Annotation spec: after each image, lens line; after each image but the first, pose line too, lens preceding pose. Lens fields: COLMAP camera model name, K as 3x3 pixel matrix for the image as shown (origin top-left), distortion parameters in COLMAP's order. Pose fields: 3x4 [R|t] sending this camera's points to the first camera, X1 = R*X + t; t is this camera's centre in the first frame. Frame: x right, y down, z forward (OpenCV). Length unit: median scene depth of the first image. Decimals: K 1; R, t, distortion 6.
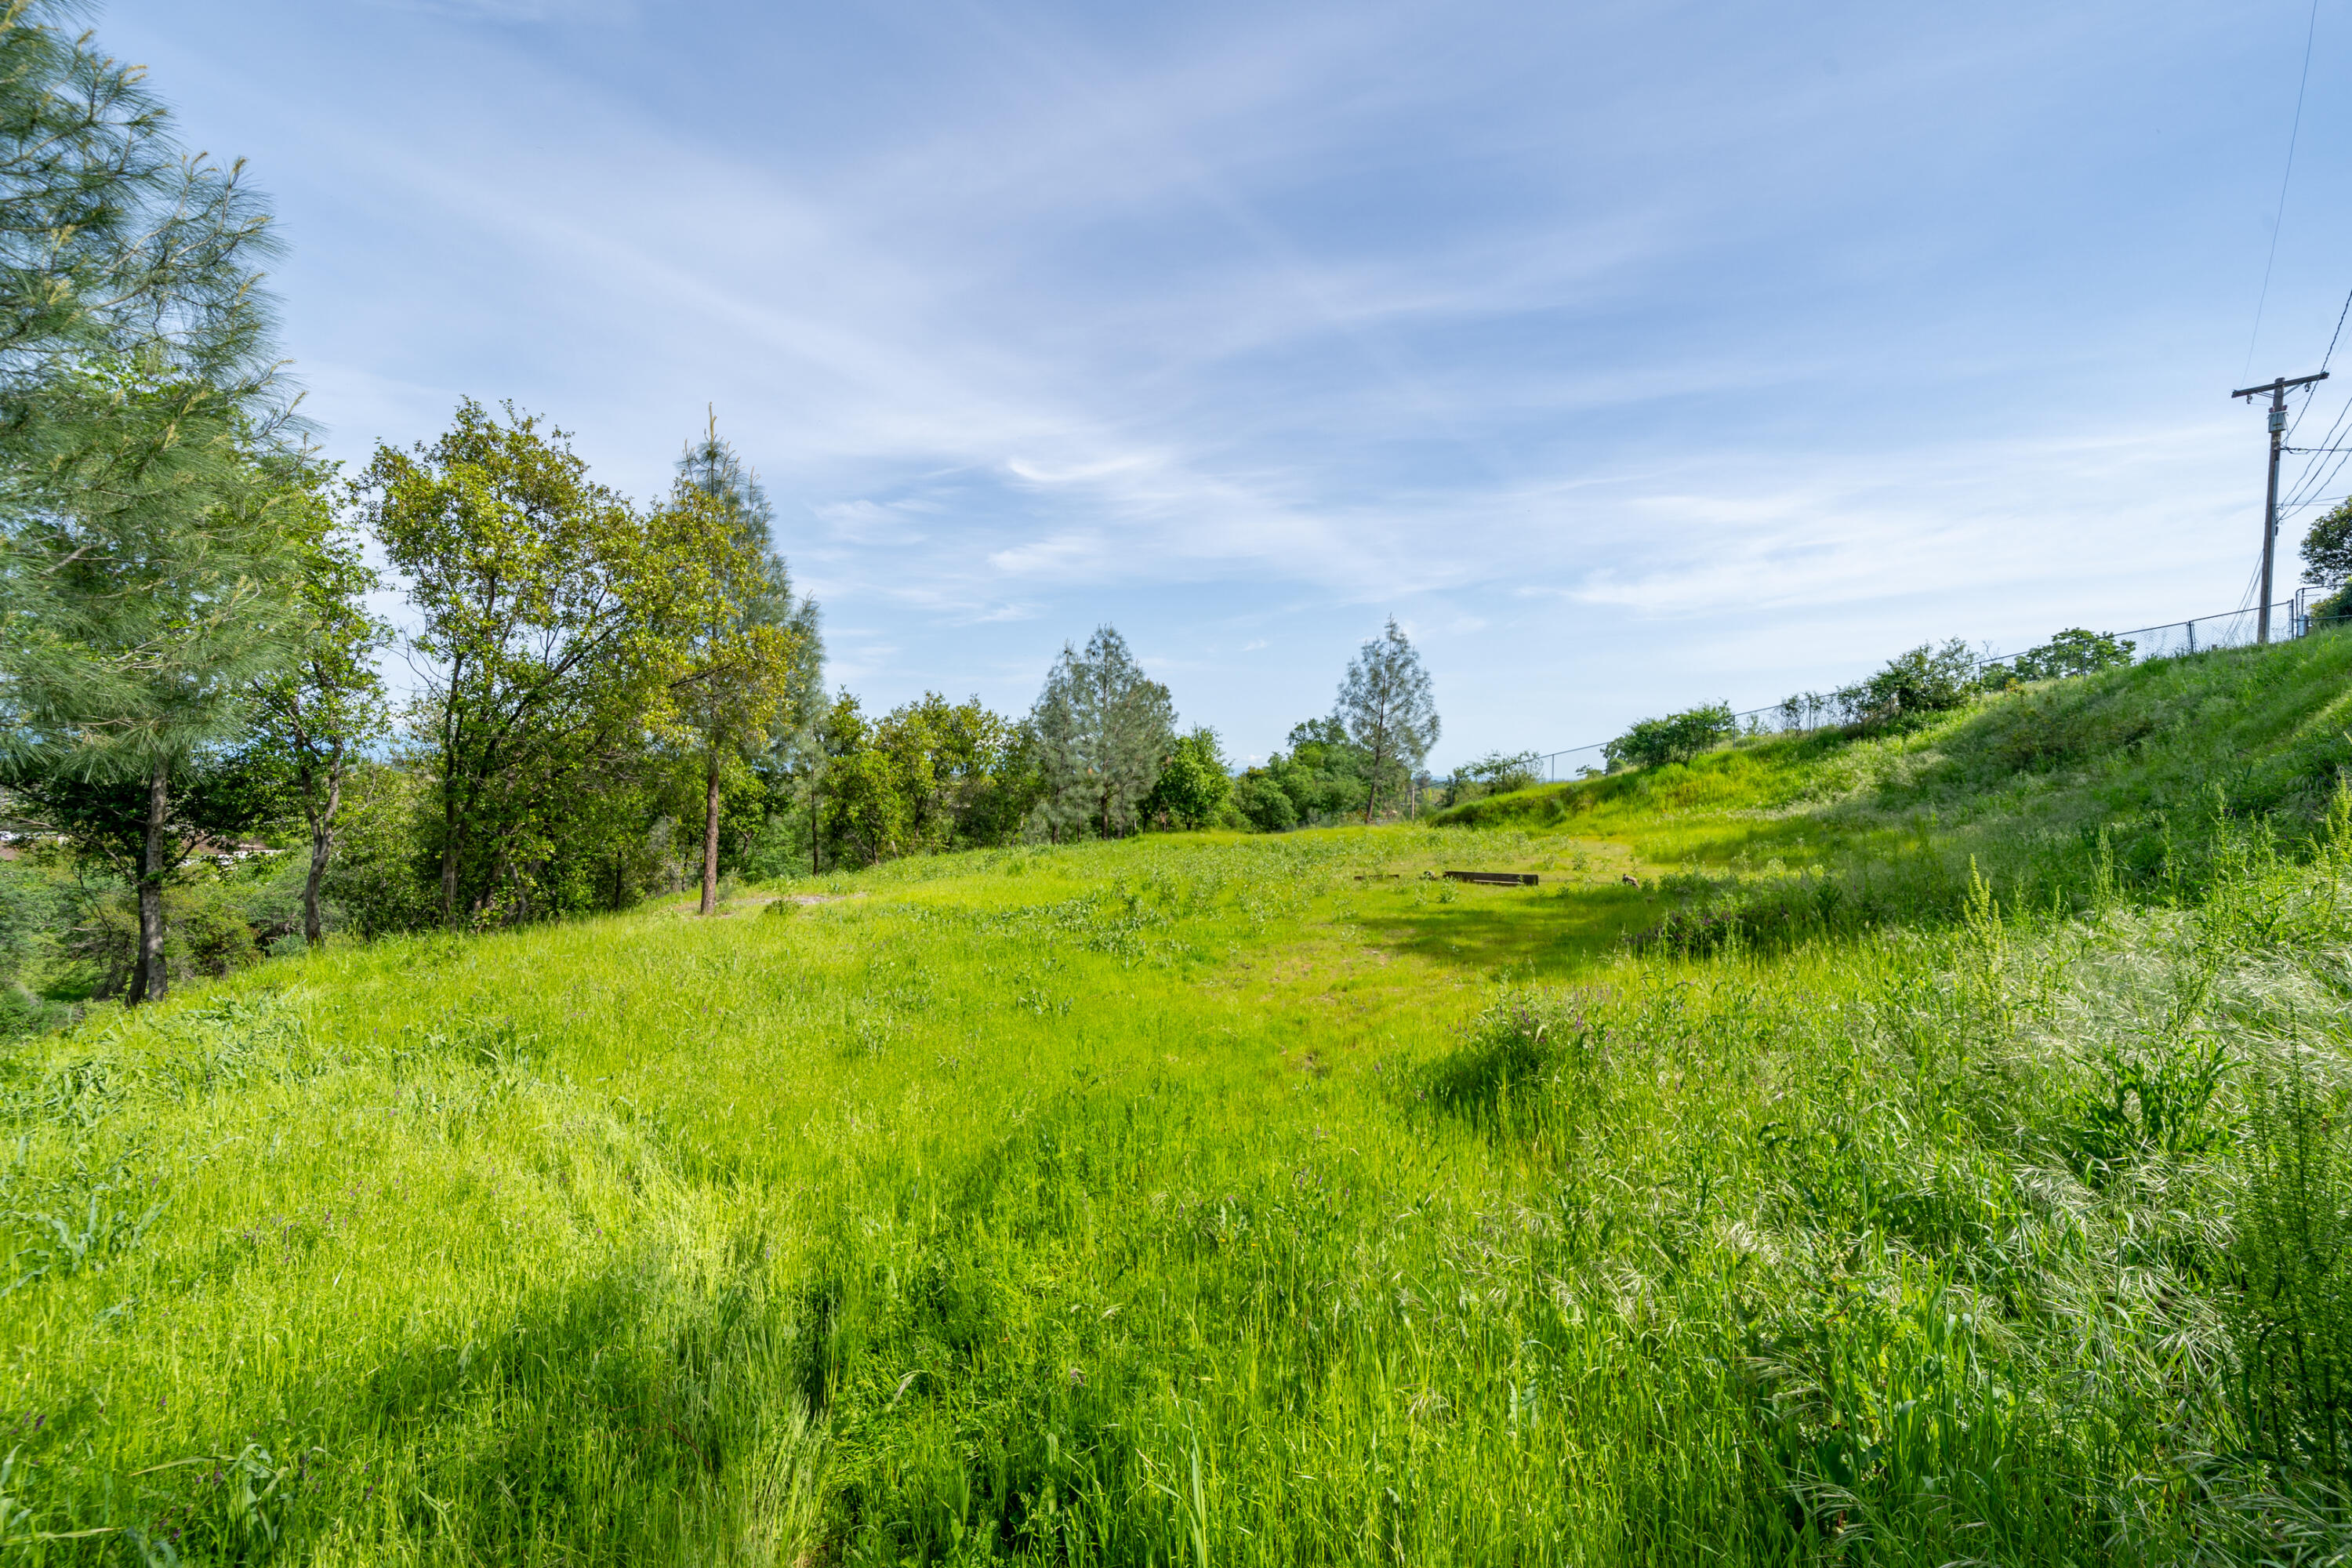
lens RADIAL K [[939.8, 0, 1176.0], [0, 939.8, 784.0], [0, 0, 1]] dist [0.000725, 0.000067]
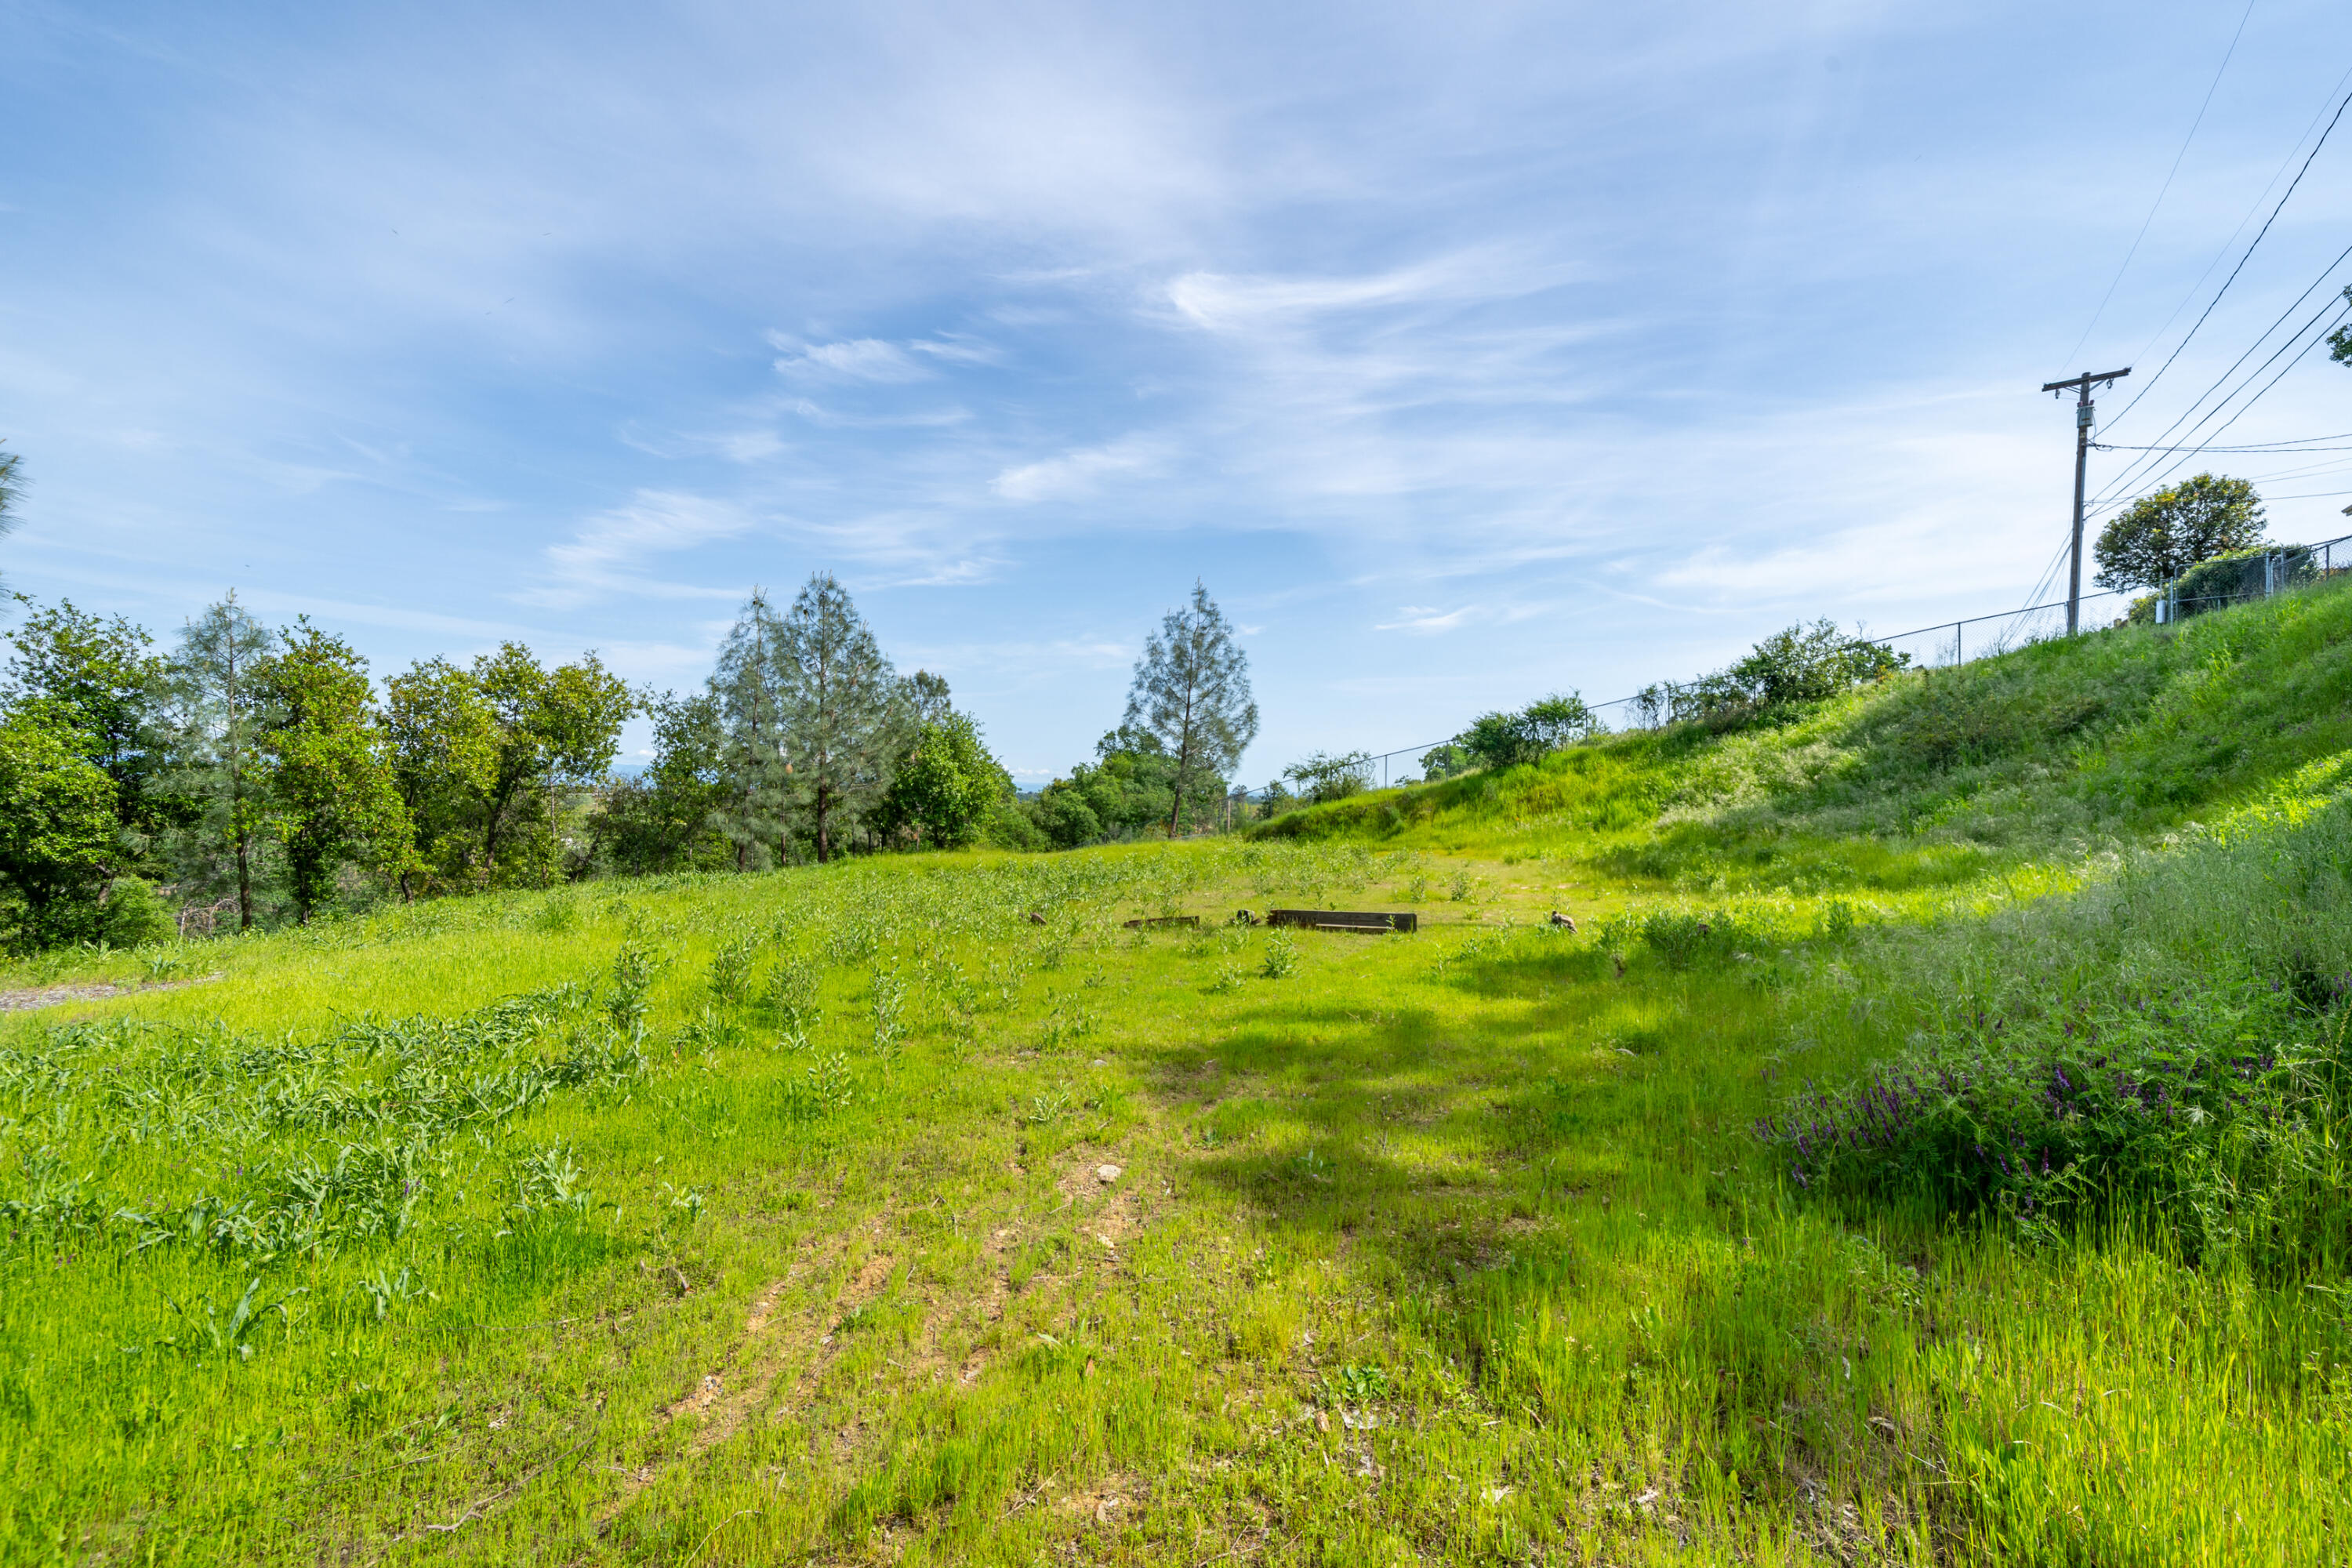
lens RADIAL K [[967.4, 0, 1176.0], [0, 967.4, 784.0], [0, 0, 1]] dist [0.008574, 0.000129]
pose [[0.981790, 0.000085, 0.189969, 0.051535], [0.003194, 0.999851, -0.016955, 0.010118], [-0.189942, 0.017253, 0.981644, 0.190566]]
